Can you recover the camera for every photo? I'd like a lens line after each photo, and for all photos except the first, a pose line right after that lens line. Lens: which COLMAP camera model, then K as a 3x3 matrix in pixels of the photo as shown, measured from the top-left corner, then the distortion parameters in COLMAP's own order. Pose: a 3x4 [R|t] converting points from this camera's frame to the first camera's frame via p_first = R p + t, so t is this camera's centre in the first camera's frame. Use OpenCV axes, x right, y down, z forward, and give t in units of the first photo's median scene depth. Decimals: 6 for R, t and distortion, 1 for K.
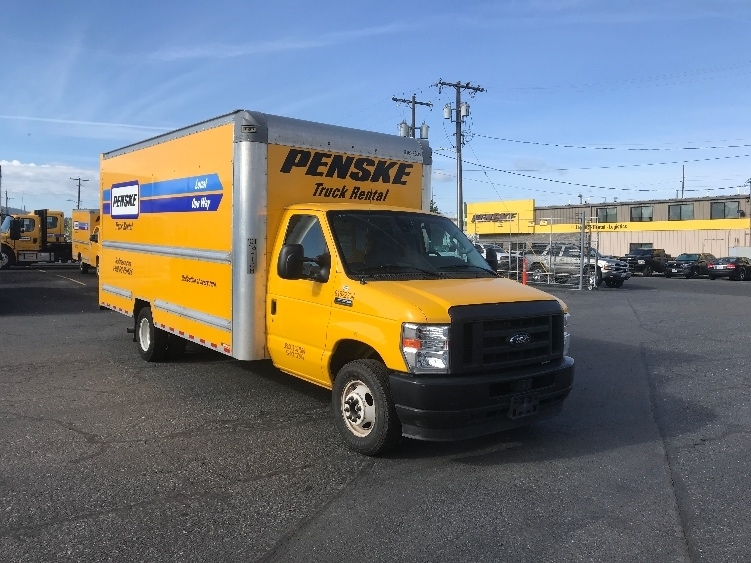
lens RADIAL K [[631.1, 0, 370.7], [0, 631.1, 289.8], [0, 0, 1]] dist [-0.004356, -0.001638]
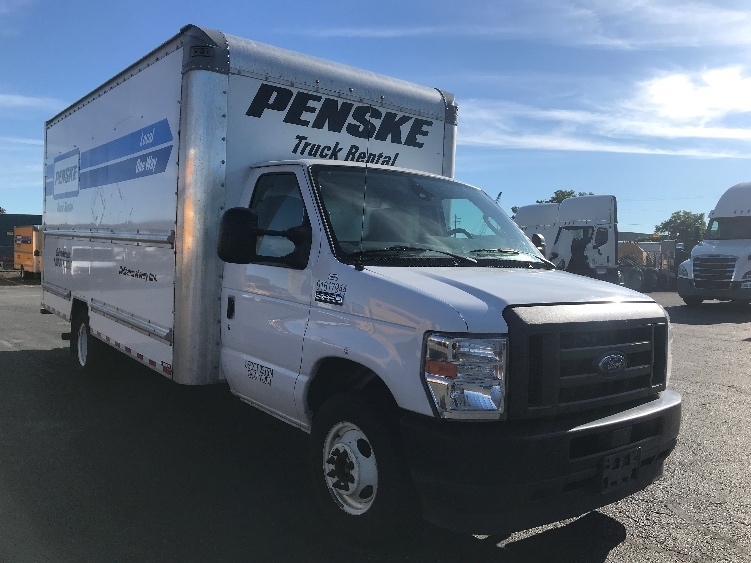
lens RADIAL K [[615.5, 0, 375.5], [0, 615.5, 281.5], [0, 0, 1]] dist [0.001543, 0.001080]
pose [[0.999798, 0.019099, 0.006222, -0.000982], [-0.018849, 0.999096, -0.038111, 0.021077], [-0.006945, 0.037986, 0.999254, 0.322477]]
